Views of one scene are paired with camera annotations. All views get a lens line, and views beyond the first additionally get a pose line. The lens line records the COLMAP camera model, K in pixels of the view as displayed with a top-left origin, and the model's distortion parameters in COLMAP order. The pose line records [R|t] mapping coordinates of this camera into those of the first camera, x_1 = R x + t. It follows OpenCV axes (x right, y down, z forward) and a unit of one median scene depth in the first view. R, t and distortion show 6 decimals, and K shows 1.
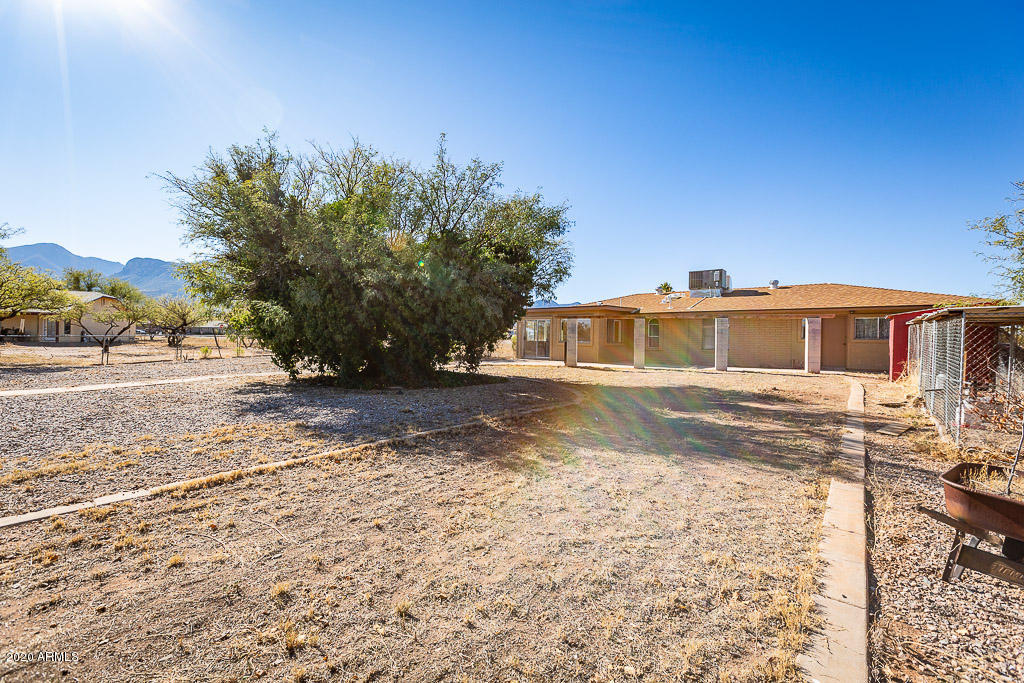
lens RADIAL K [[454.0, 0, 511.9], [0, 454.0, 341.8], [0, 0, 1]] dist [-0.000011, -0.000311]
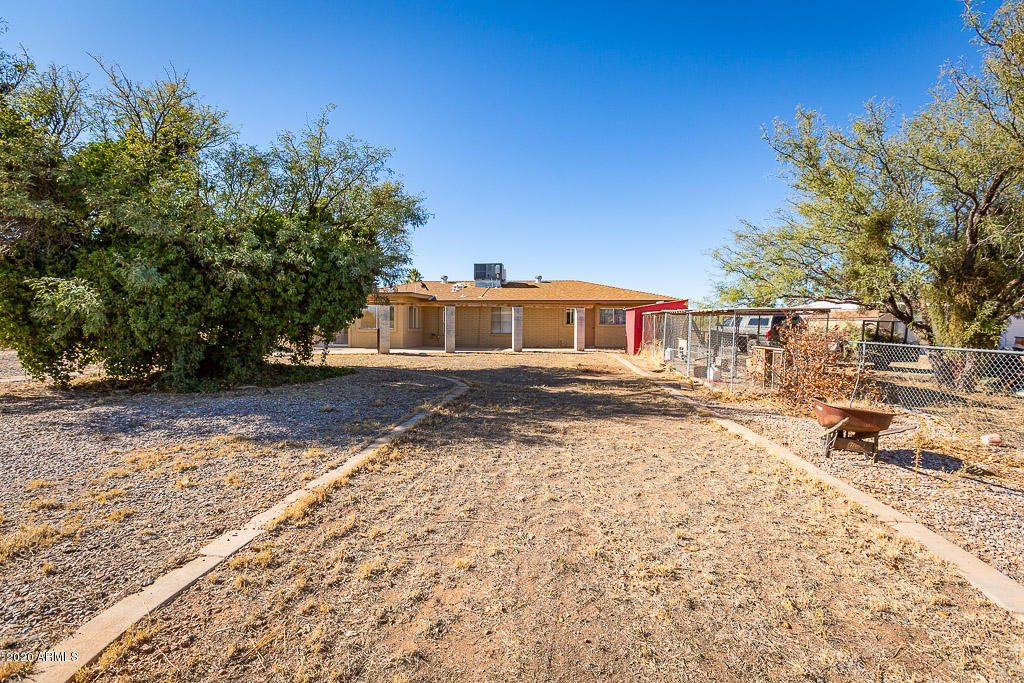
lens RADIAL K [[454.0, 0, 510.8], [0, 454.0, 339.0], [0, 0, 1]] dist [-0.000011, -0.000311]
pose [[0.842631, -0.023424, 0.537982, -0.199179], [0.007147, 0.999452, 0.032322, -0.008295], [-0.538444, -0.023391, 0.842336, 0.017585]]
